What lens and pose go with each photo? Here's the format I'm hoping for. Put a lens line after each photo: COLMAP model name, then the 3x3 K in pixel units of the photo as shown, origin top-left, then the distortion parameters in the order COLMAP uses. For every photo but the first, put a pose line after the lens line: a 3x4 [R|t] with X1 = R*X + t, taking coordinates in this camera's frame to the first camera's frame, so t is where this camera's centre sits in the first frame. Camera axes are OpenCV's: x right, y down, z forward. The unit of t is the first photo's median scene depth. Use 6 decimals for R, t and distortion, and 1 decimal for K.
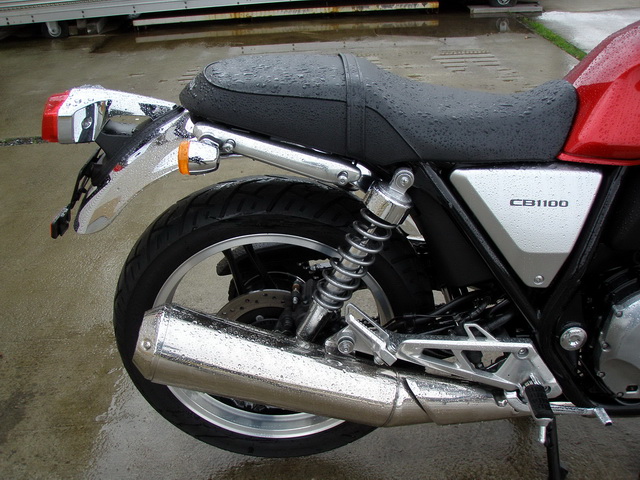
lens RADIAL K [[711.9, 0, 315.5], [0, 711.9, 251.0], [0, 0, 1]] dist [-0.202806, 0.188351]
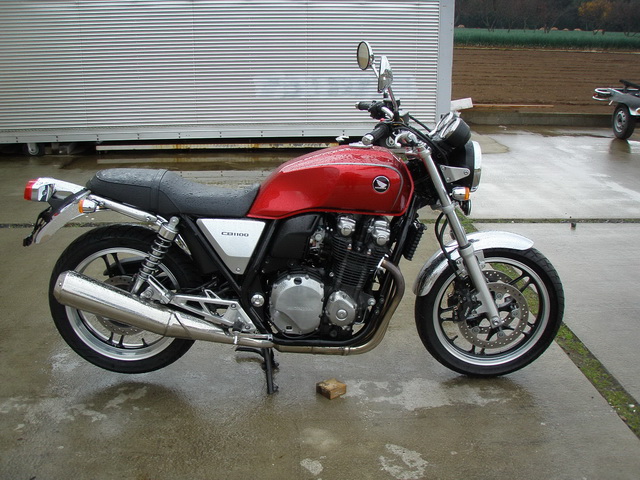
lens RADIAL K [[711.9, 0, 315.5], [0, 711.9, 251.0], [0, 0, 1]] dist [-0.202806, 0.188351]
pose [[0.998043, 0.044729, 0.043696, 0.445963], [-0.035995, 0.982373, -0.183435, 0.370285], [-0.051130, 0.181503, 0.982060, -1.183595]]
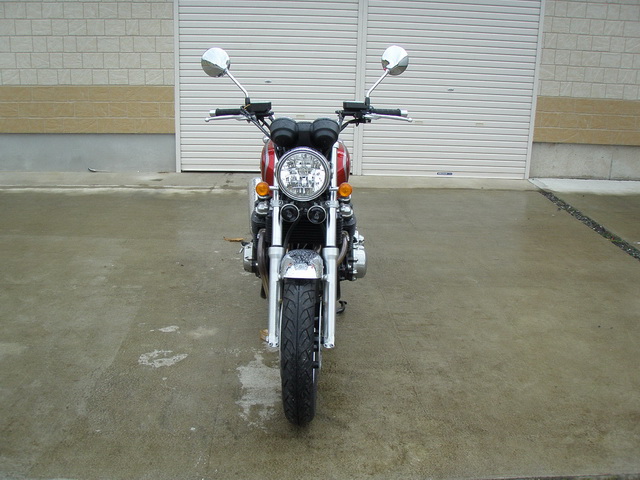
lens RADIAL K [[711.9, 0, 315.5], [0, 711.9, 251.0], [0, 0, 1]] dist [-0.202806, 0.188351]
pose [[0.018626, 0.355577, -0.934462, 3.060750], [-0.502736, 0.811209, 0.298657, -0.775578], [0.864239, 0.464225, 0.193871, 0.648711]]
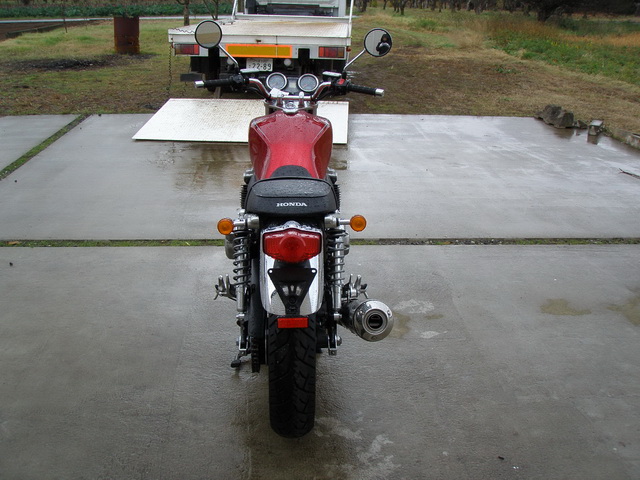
lens RADIAL K [[711.9, 0, 315.5], [0, 711.9, 251.0], [0, 0, 1]] dist [-0.202806, 0.188351]
pose [[-0.036258, -0.301540, 0.952764, -1.866645], [0.461248, 0.840716, 0.283631, -0.610962], [-0.886530, 0.449744, 0.108602, 0.782165]]
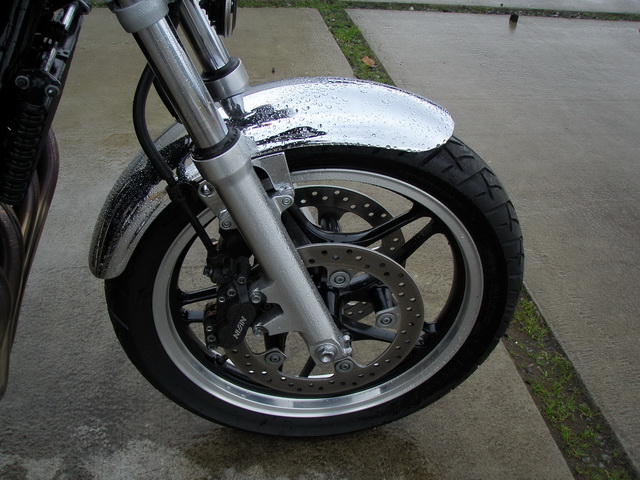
lens RADIAL K [[711.9, 0, 315.5], [0, 711.9, 251.0], [0, 0, 1]] dist [-0.202806, 0.188351]
pose [[0.981329, 0.011754, 0.191977, 0.975104], [-0.037856, 0.990411, 0.132868, -0.060578], [-0.188575, -0.137654, 0.972364, 0.311903]]
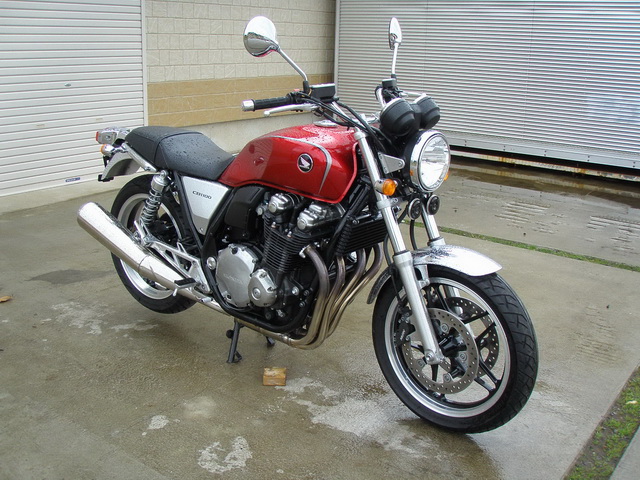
lens RADIAL K [[711.9, 0, 315.5], [0, 711.9, 251.0], [0, 0, 1]] dist [-0.202806, 0.188351]
pose [[0.780279, 0.248070, -0.574130, 1.897388], [-0.356822, 0.930487, -0.082900, 0.158537], [0.513655, 0.269548, 0.814556, -0.663806]]
